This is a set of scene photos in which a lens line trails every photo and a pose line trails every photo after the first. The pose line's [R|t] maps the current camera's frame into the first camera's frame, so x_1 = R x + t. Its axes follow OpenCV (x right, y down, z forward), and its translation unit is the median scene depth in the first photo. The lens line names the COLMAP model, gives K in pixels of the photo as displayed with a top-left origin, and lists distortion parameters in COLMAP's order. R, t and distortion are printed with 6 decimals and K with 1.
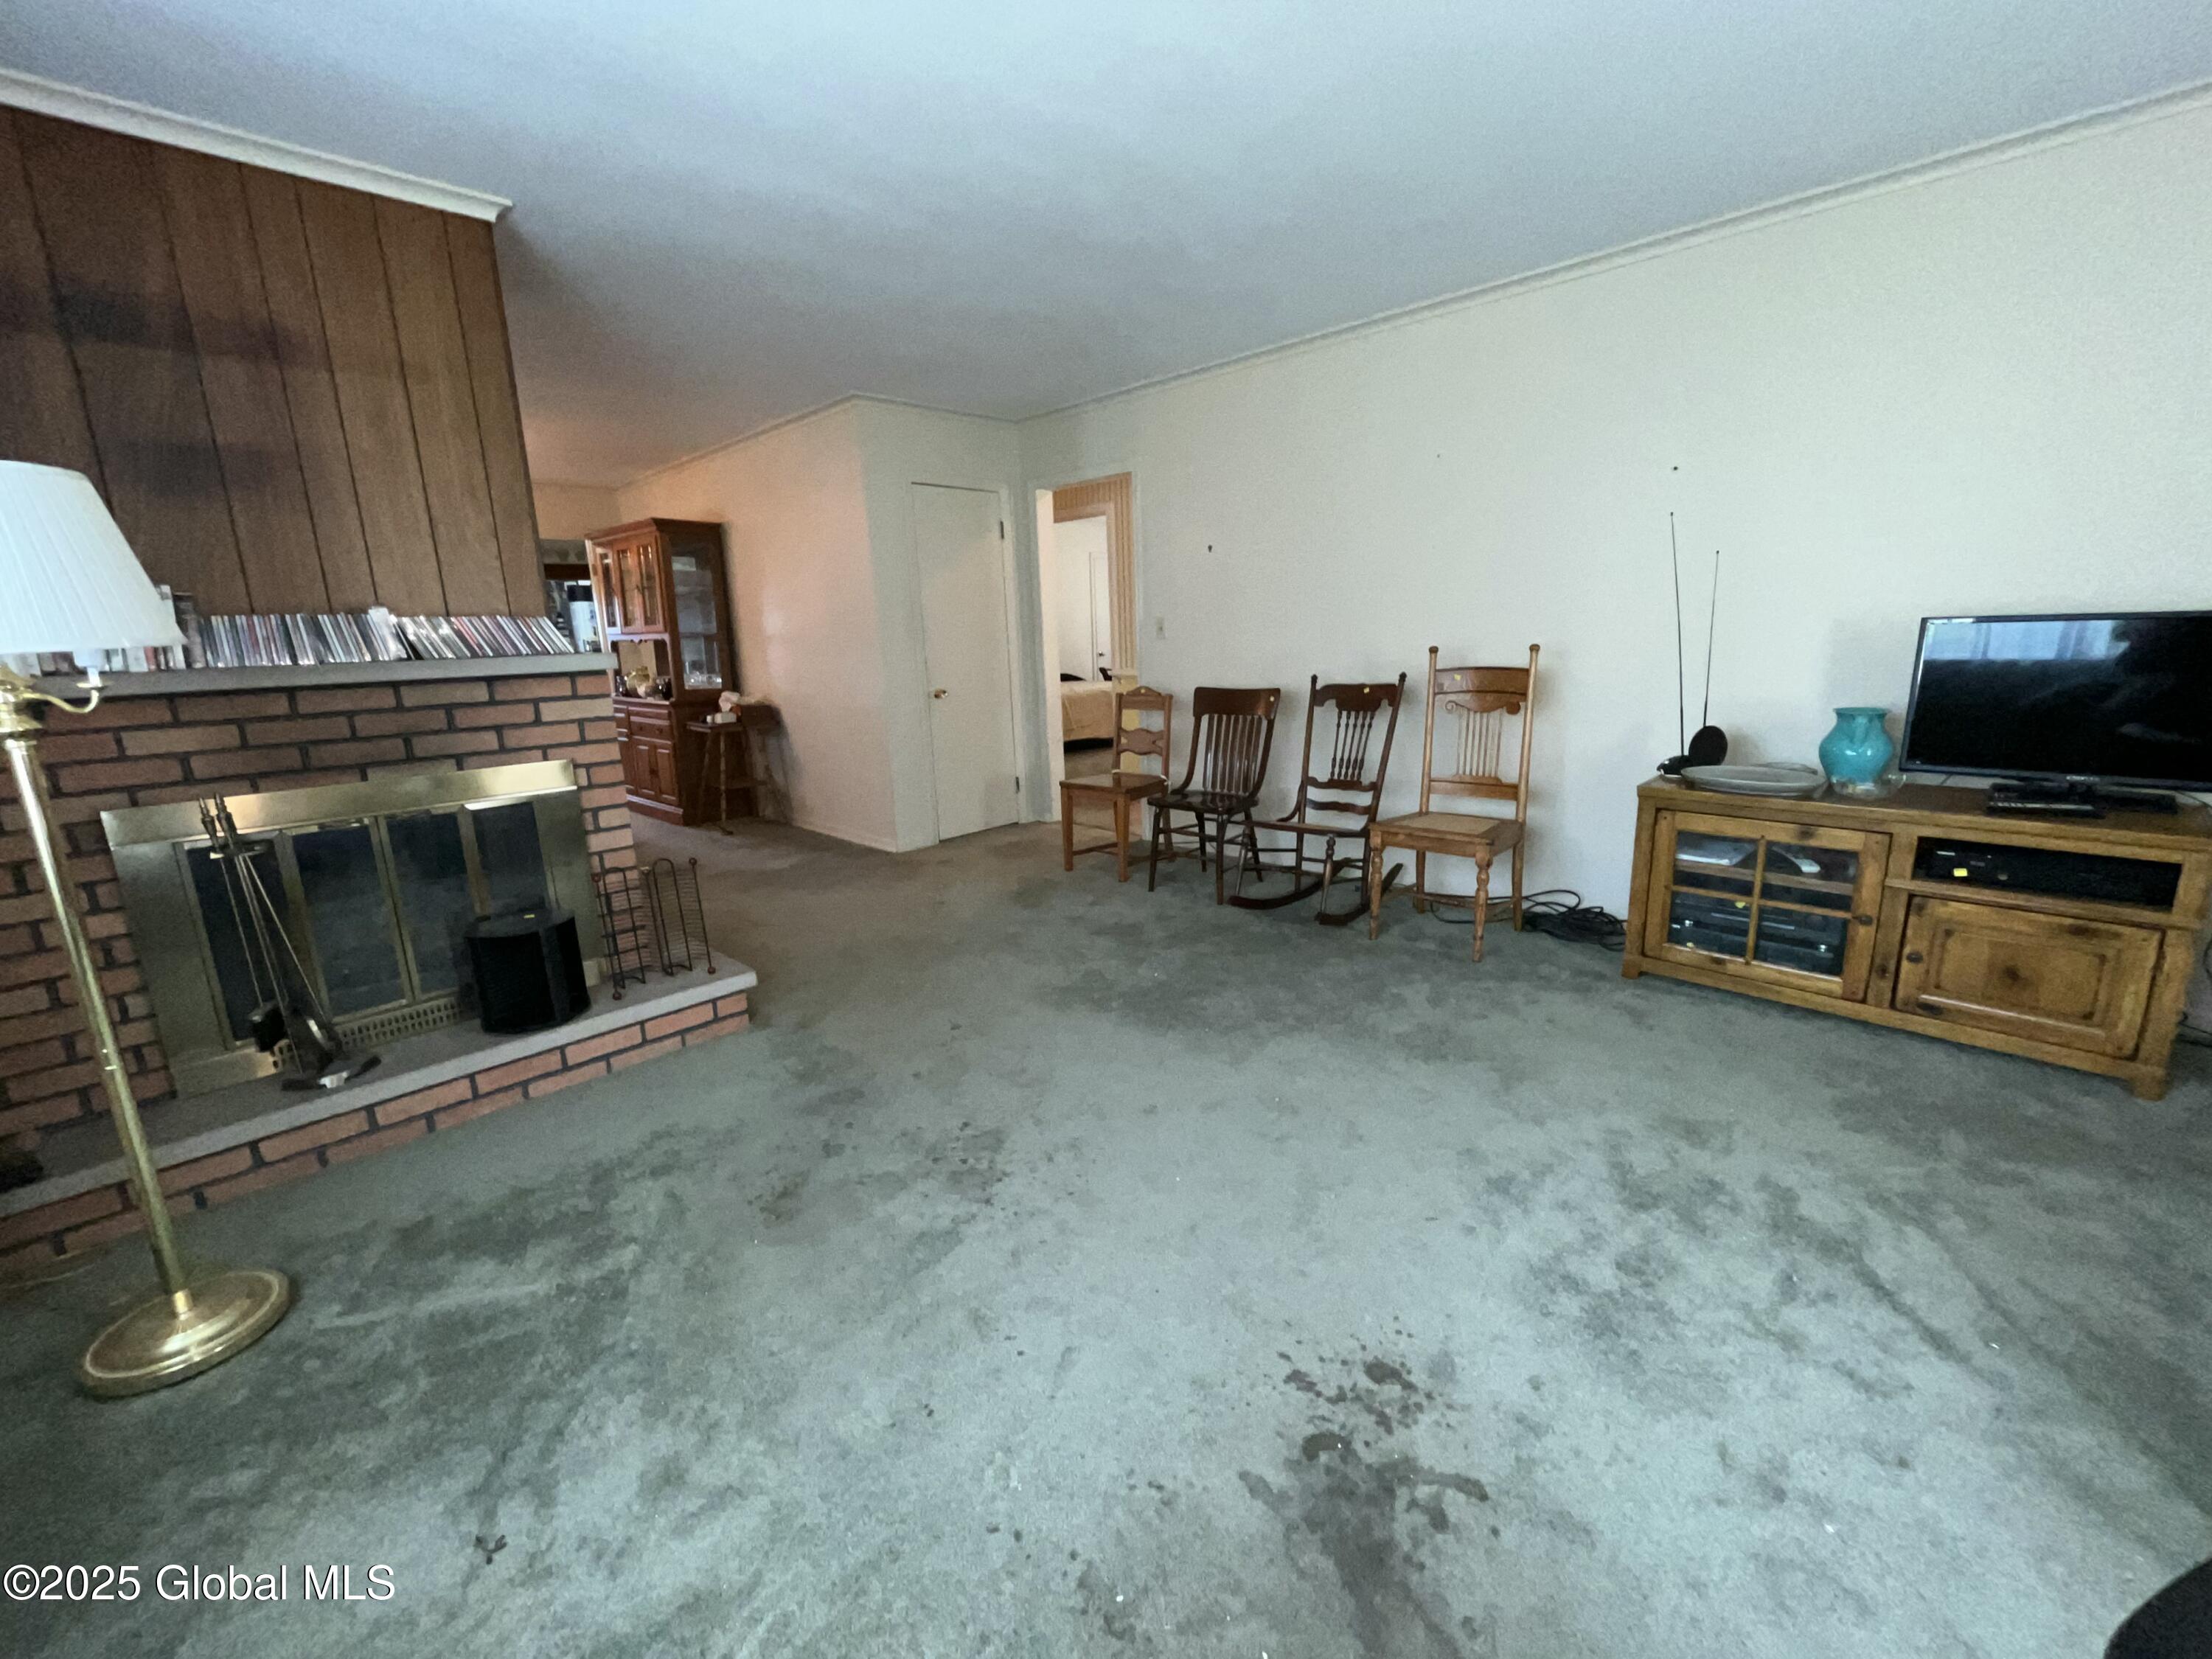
lens RADIAL K [[896.4, 0, 1102.6], [0, 896.4, 826.2], [0, 0, 1]] dist [-0.001872, -0.000584]
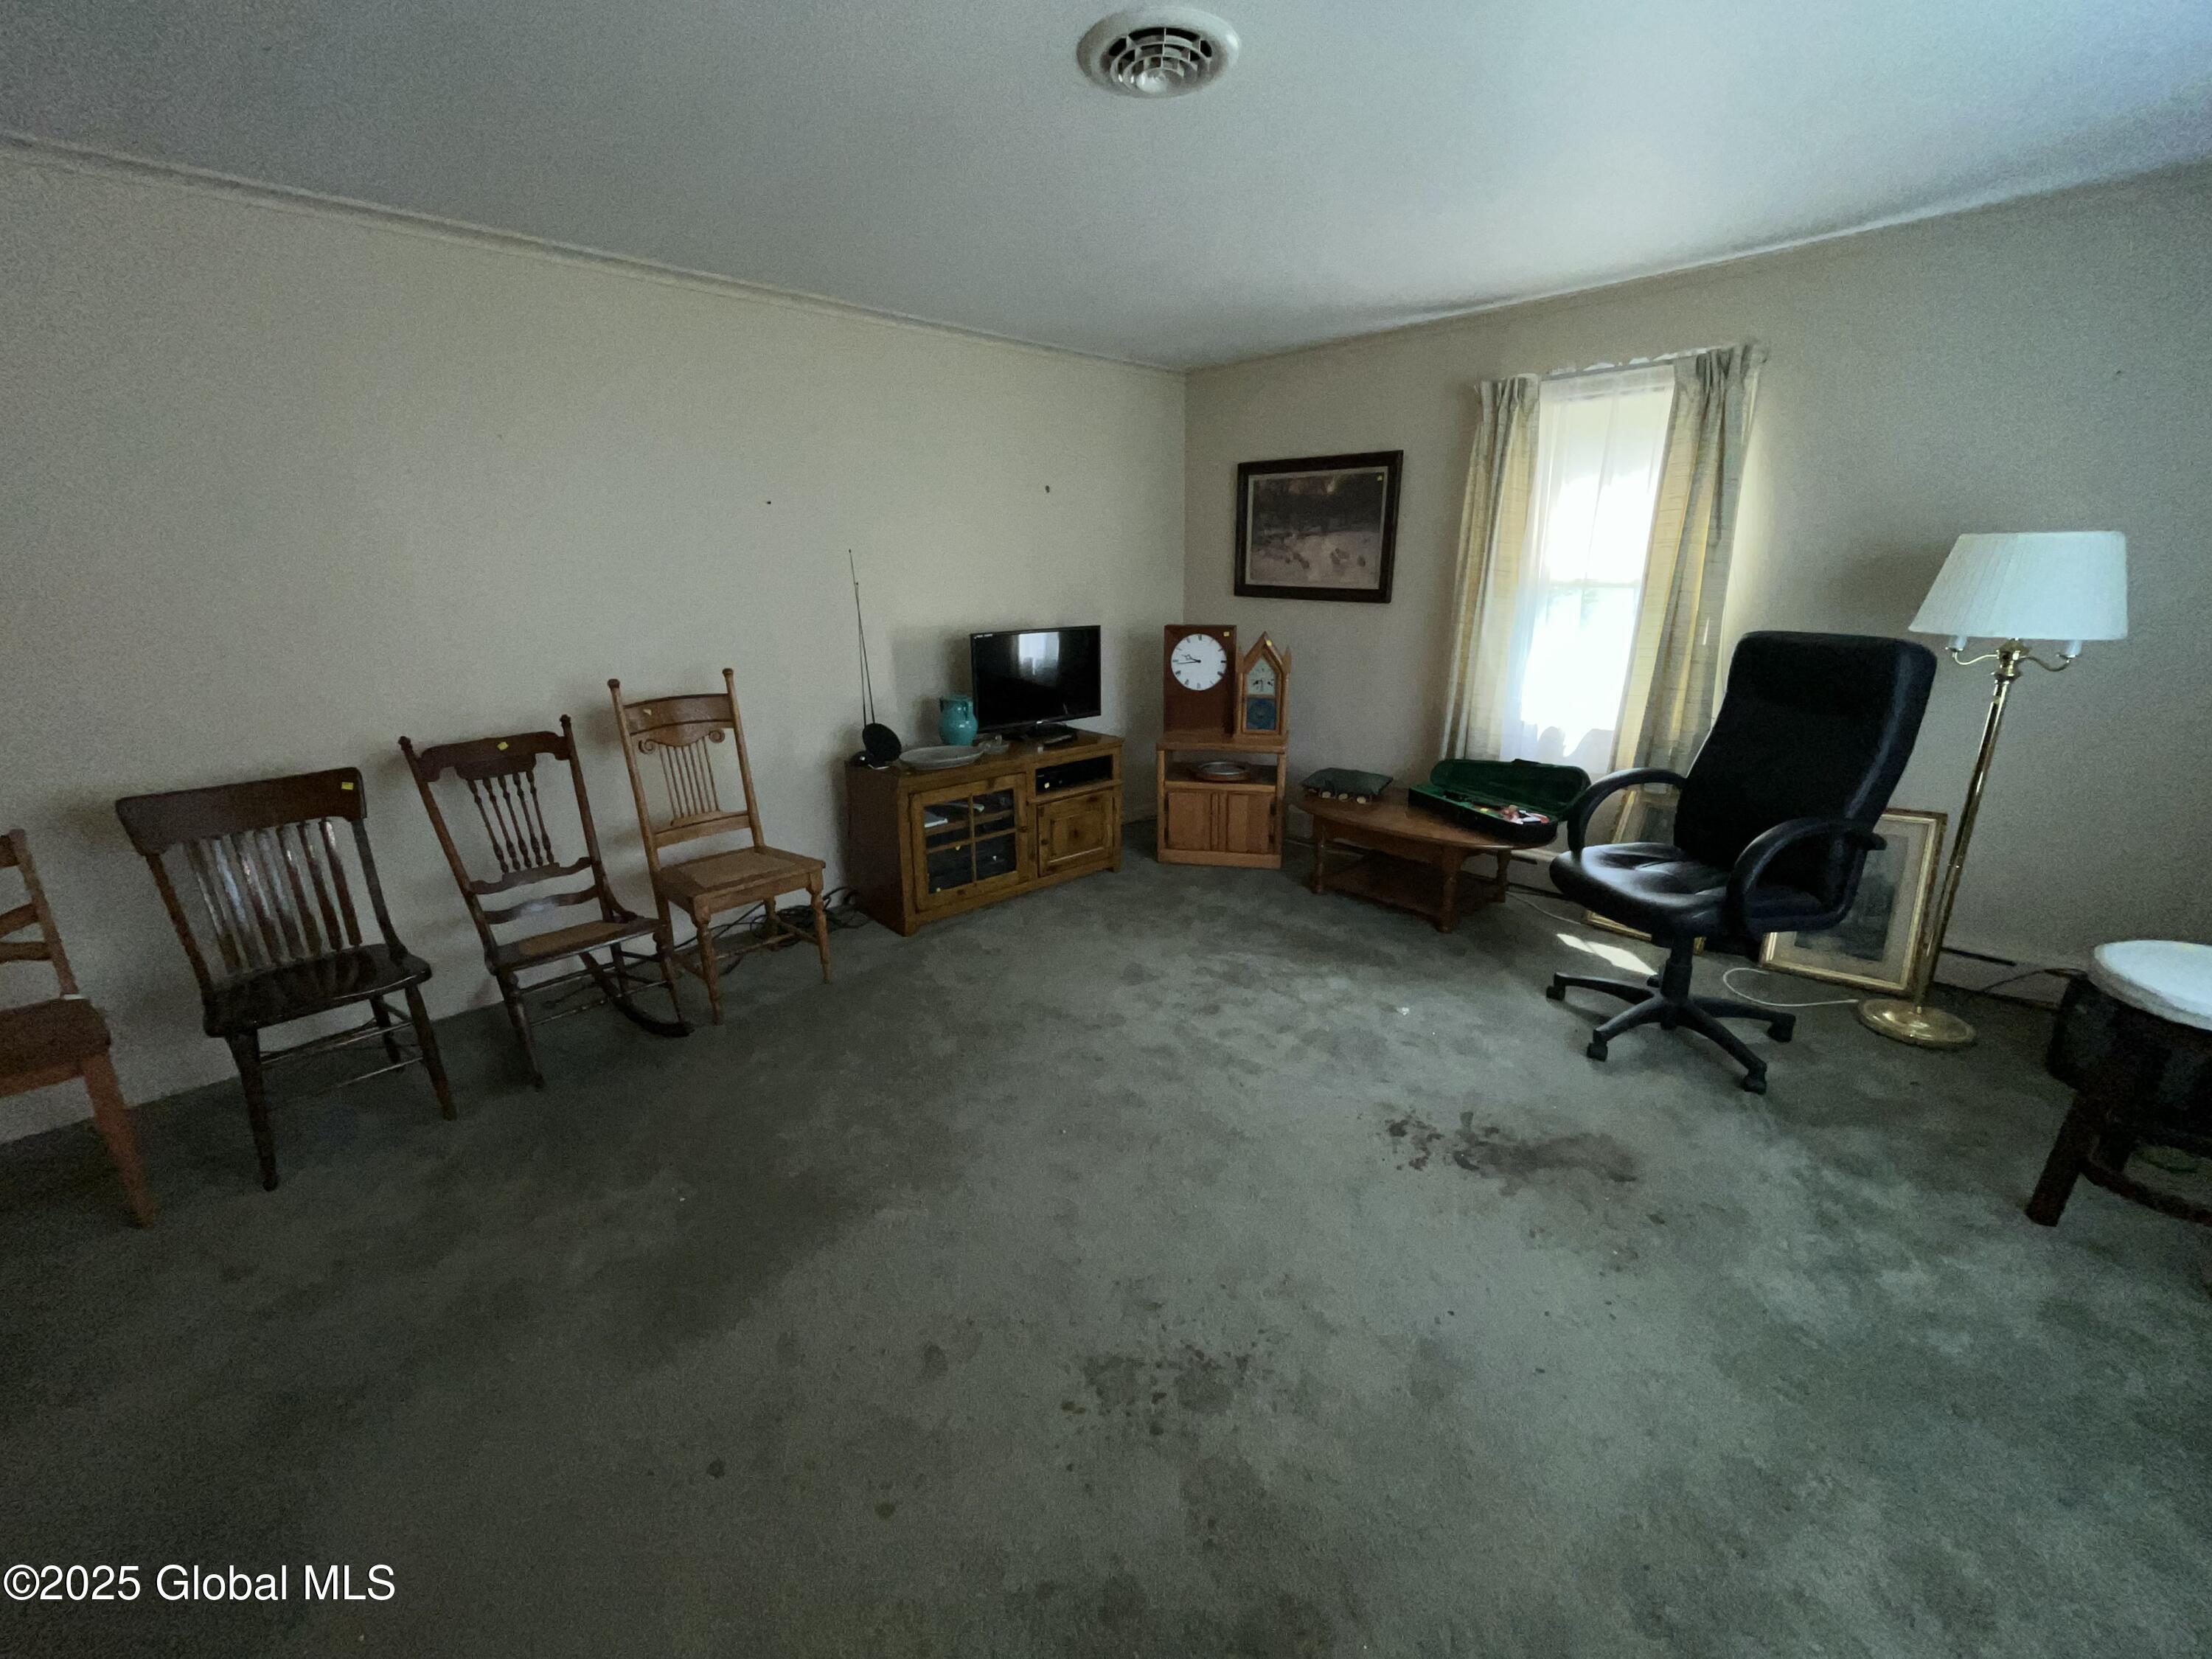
lens RADIAL K [[896.4, 0, 1095.6], [0, 896.4, 837.0], [0, 0, 1]] dist [-0.001872, -0.000584]
pose [[0.020683, -0.256351, 0.966362, -0.657515], [0.224137, 0.943156, 0.245398, -0.237014], [-0.974338, 0.211522, 0.076965, 0.758794]]
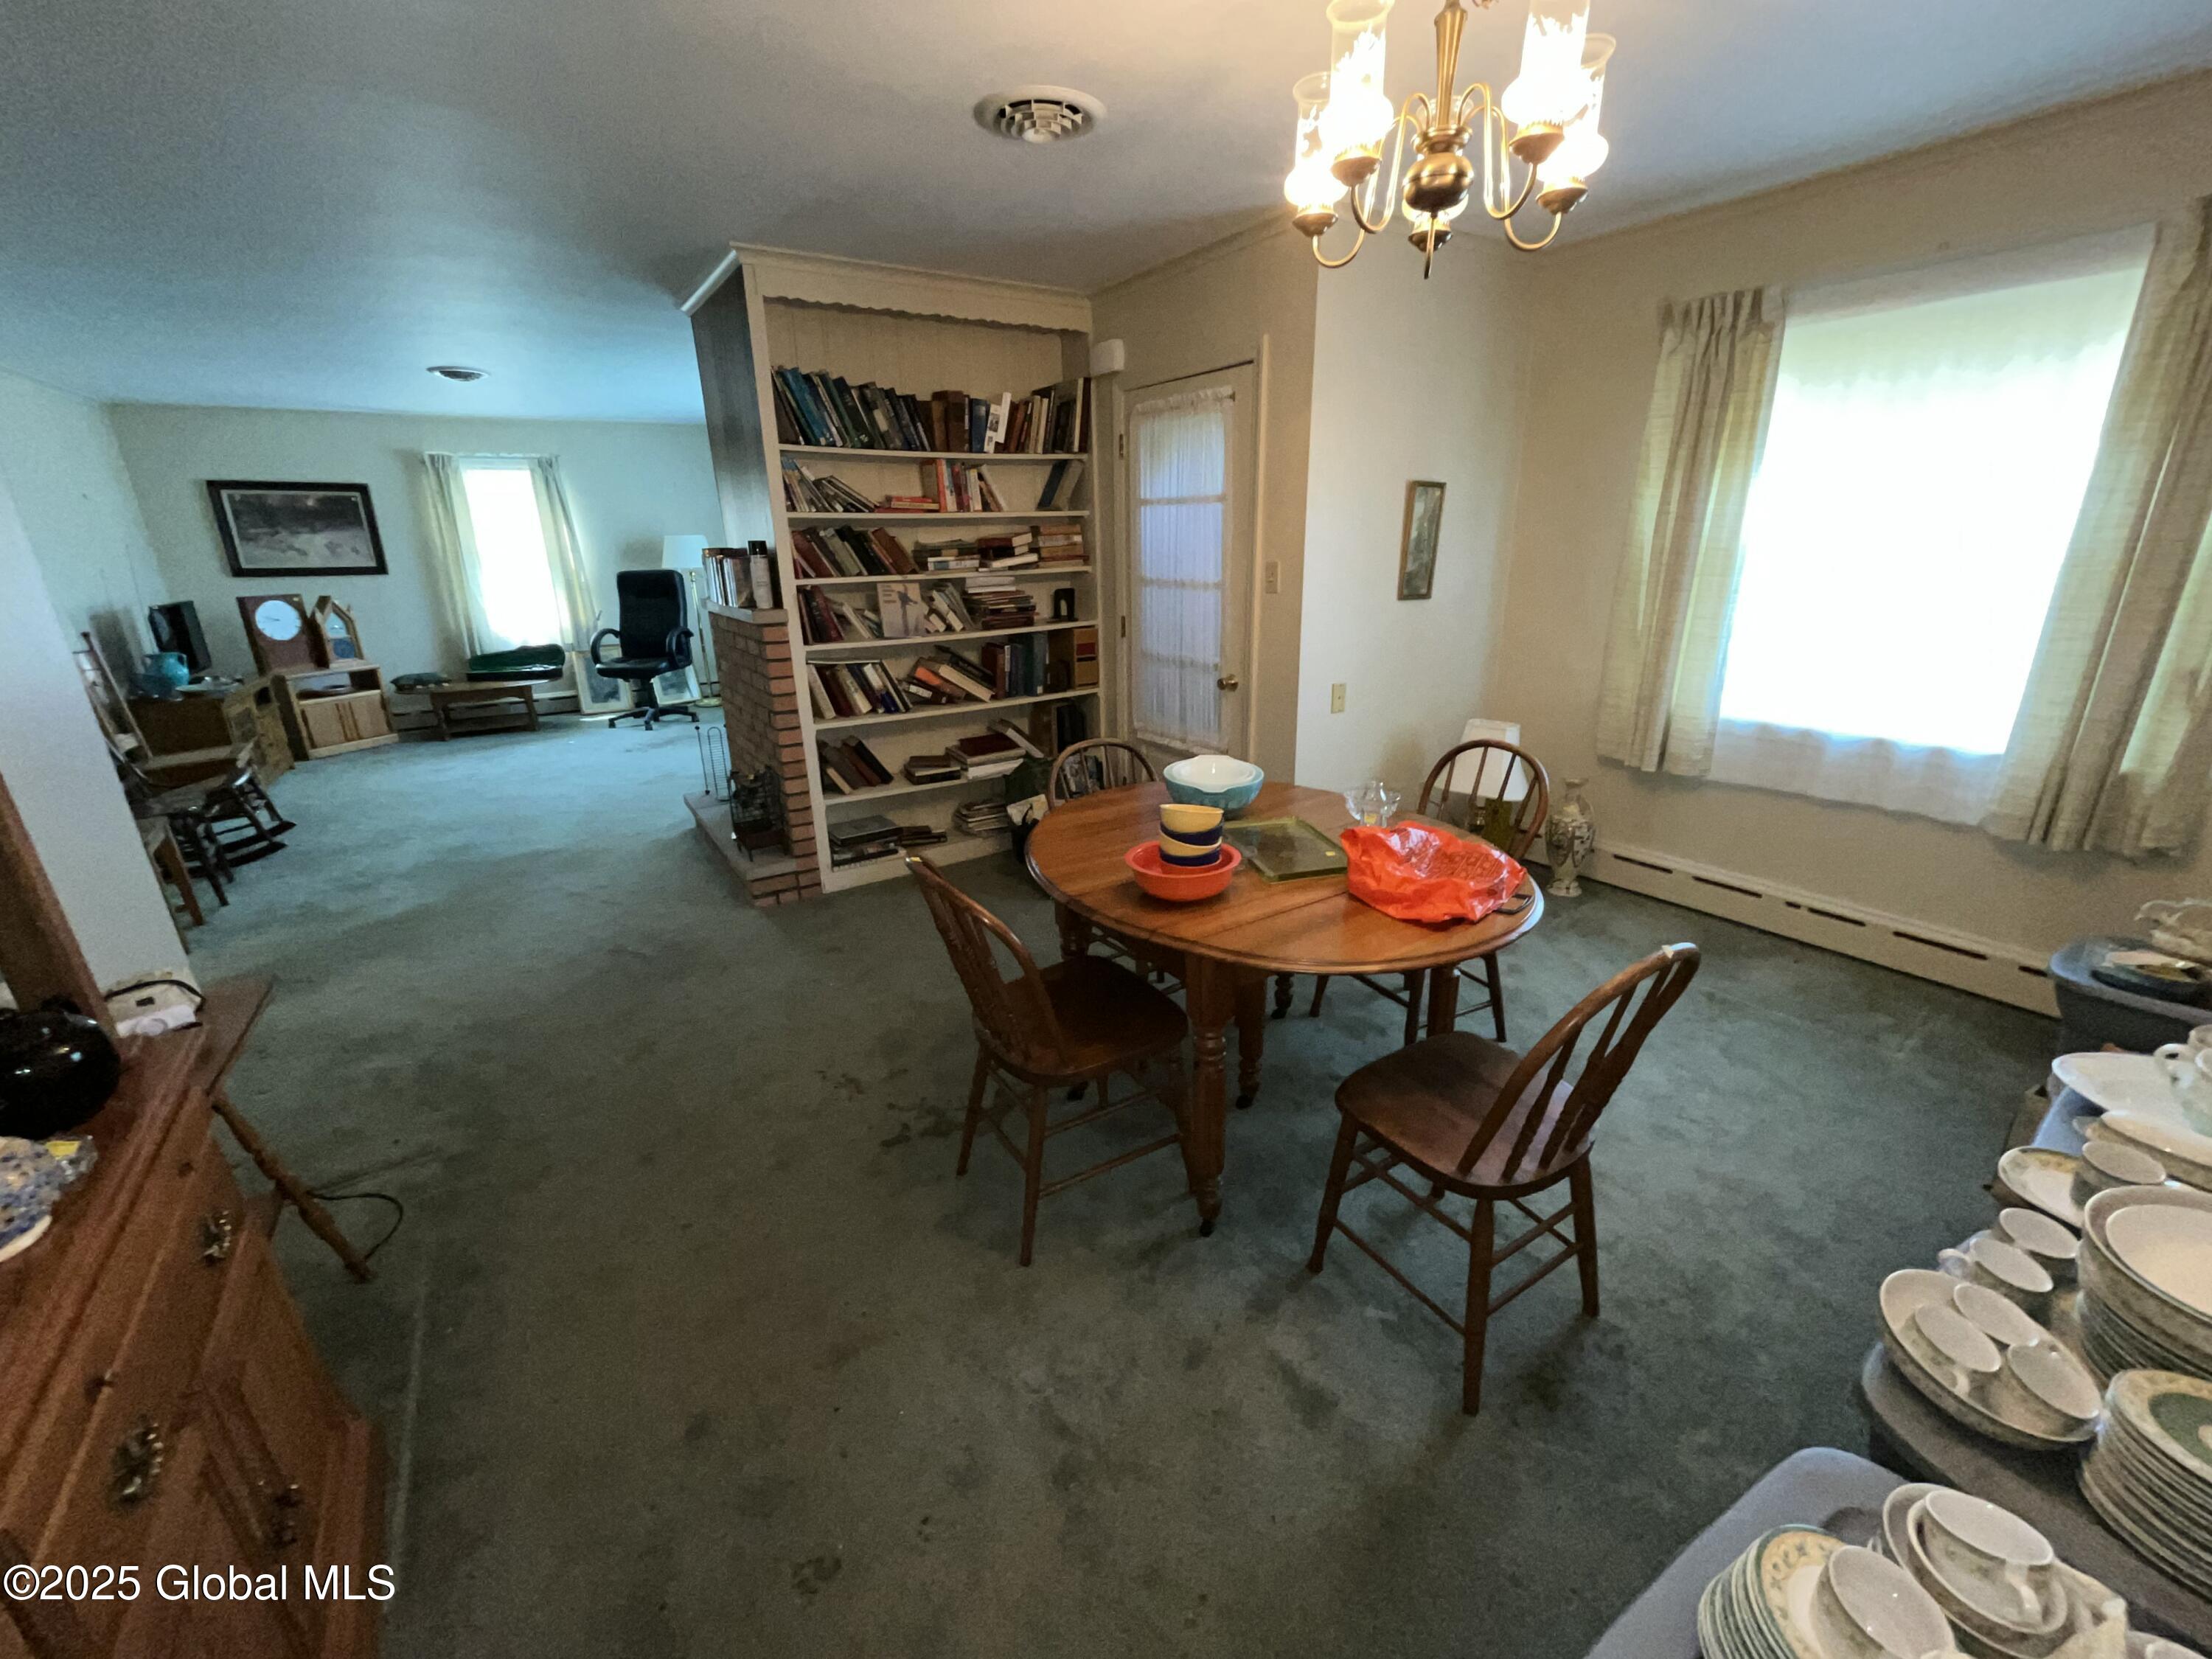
lens RADIAL K [[896.4, 0, 1102.7], [0, 896.4, 831.1], [0, 0, 1]] dist [-0.001872, -0.000584]
pose [[-0.968494, -0.028147, 0.247439, -1.791963], [0.103592, 0.858016, 0.503068, -0.604740], [-0.226467, 0.512852, -0.828068, 2.493729]]
